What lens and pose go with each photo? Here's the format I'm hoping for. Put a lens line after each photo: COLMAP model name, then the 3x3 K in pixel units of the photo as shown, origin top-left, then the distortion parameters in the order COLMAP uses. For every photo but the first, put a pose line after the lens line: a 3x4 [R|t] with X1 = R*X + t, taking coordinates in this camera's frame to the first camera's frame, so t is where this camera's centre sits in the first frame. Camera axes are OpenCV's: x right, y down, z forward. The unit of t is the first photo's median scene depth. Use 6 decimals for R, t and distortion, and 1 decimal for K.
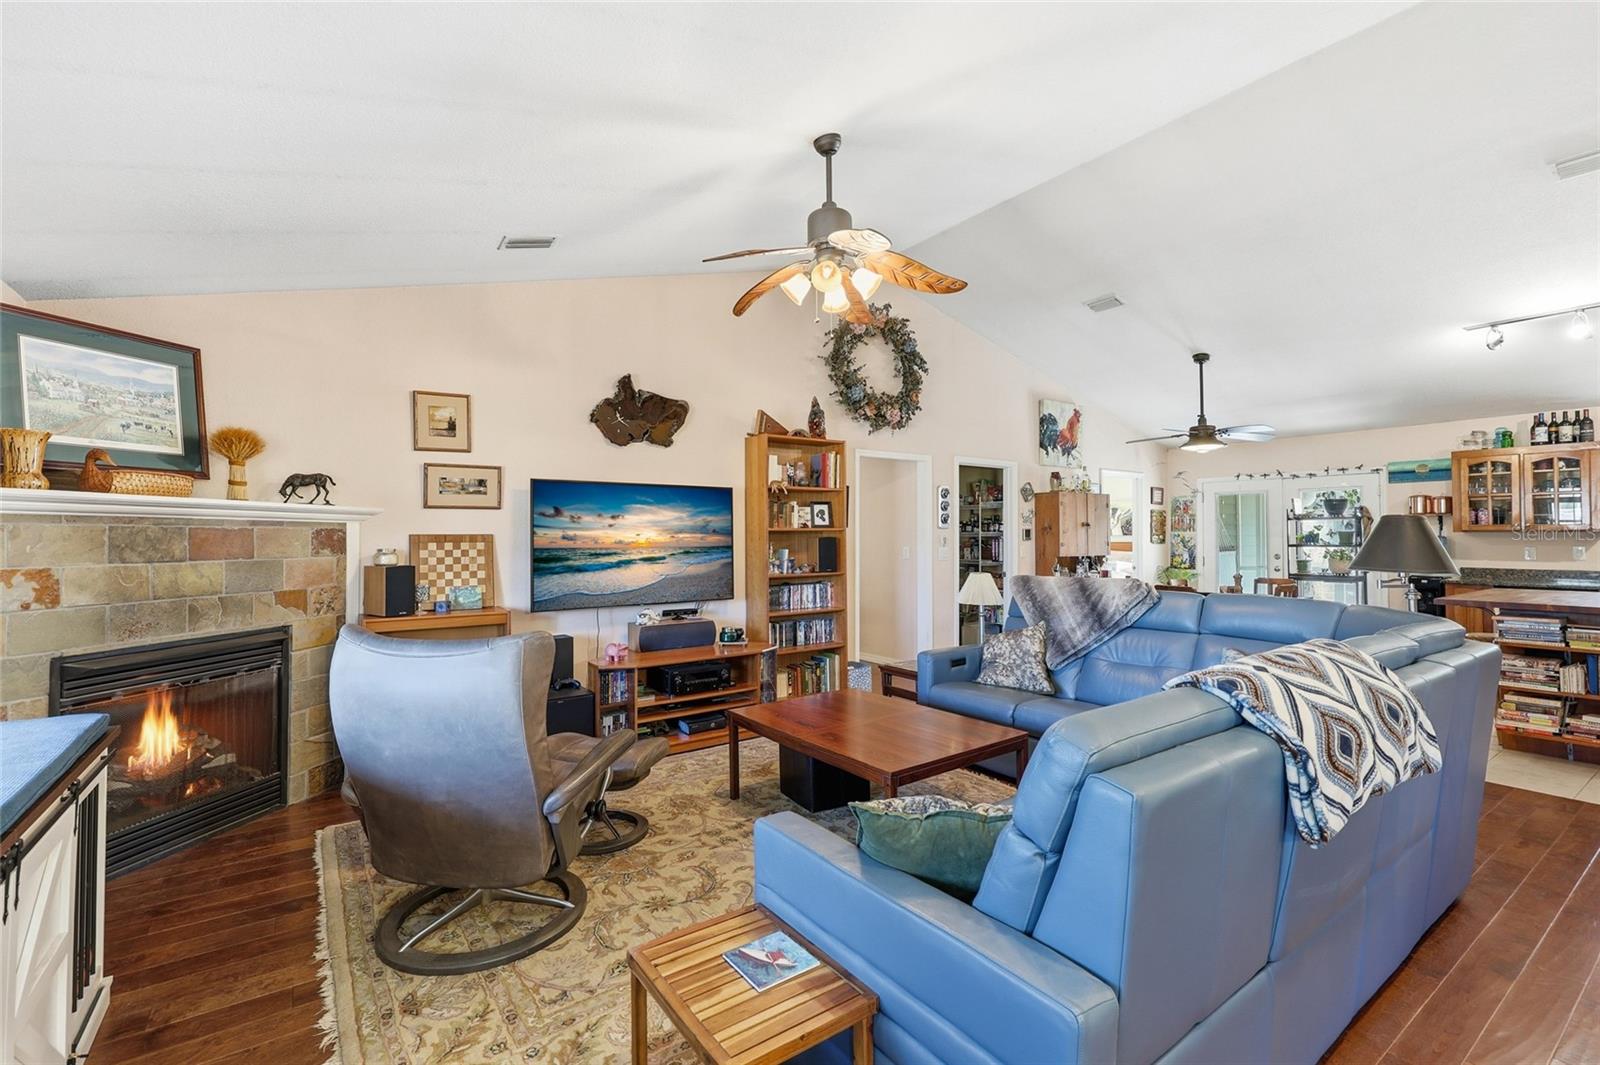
lens RADIAL K [[698.1, 0, 803.9], [0, 698.1, 524.0], [0, 0, 1]] dist [-0.000699, 0.000335]
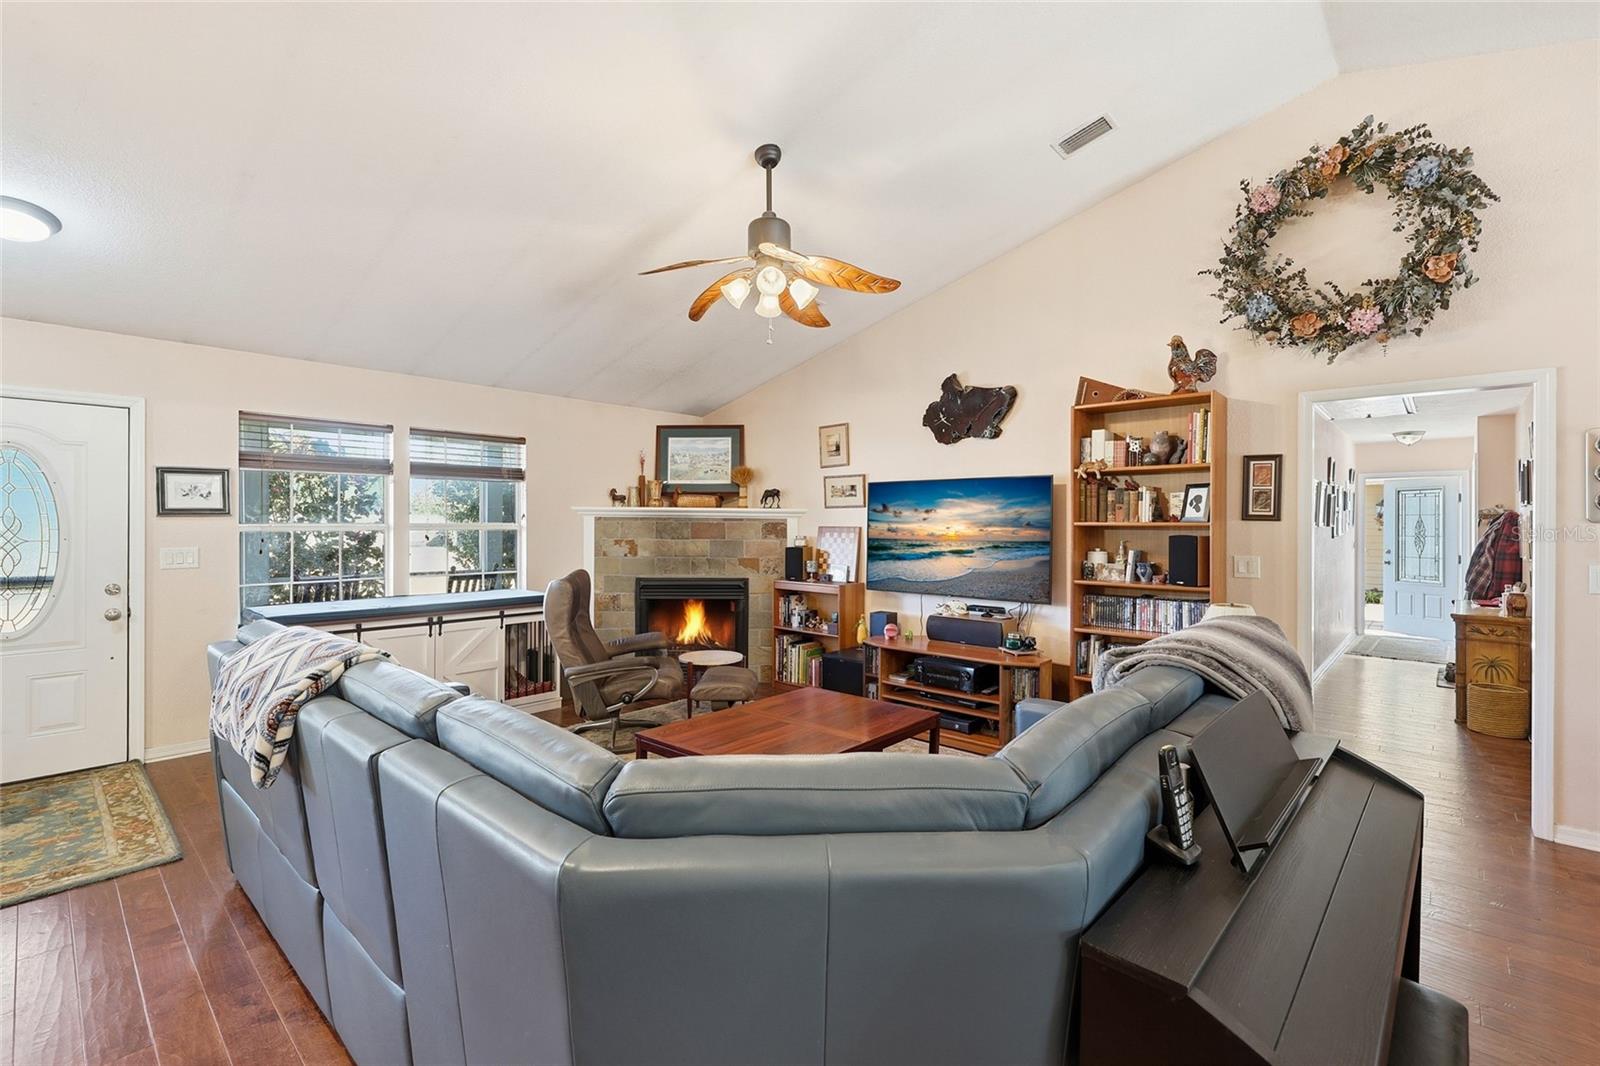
lens RADIAL K [[698.1, 0, 800.7], [0, 698.1, 512.6], [0, 0, 1]] dist [-0.000699, 0.000335]
pose [[0.219425, -0.009348, -0.975585, 0.704303], [0.010861, 0.999916, -0.007139, -0.002766], [0.975569, -0.009030, 0.219508, 0.535704]]
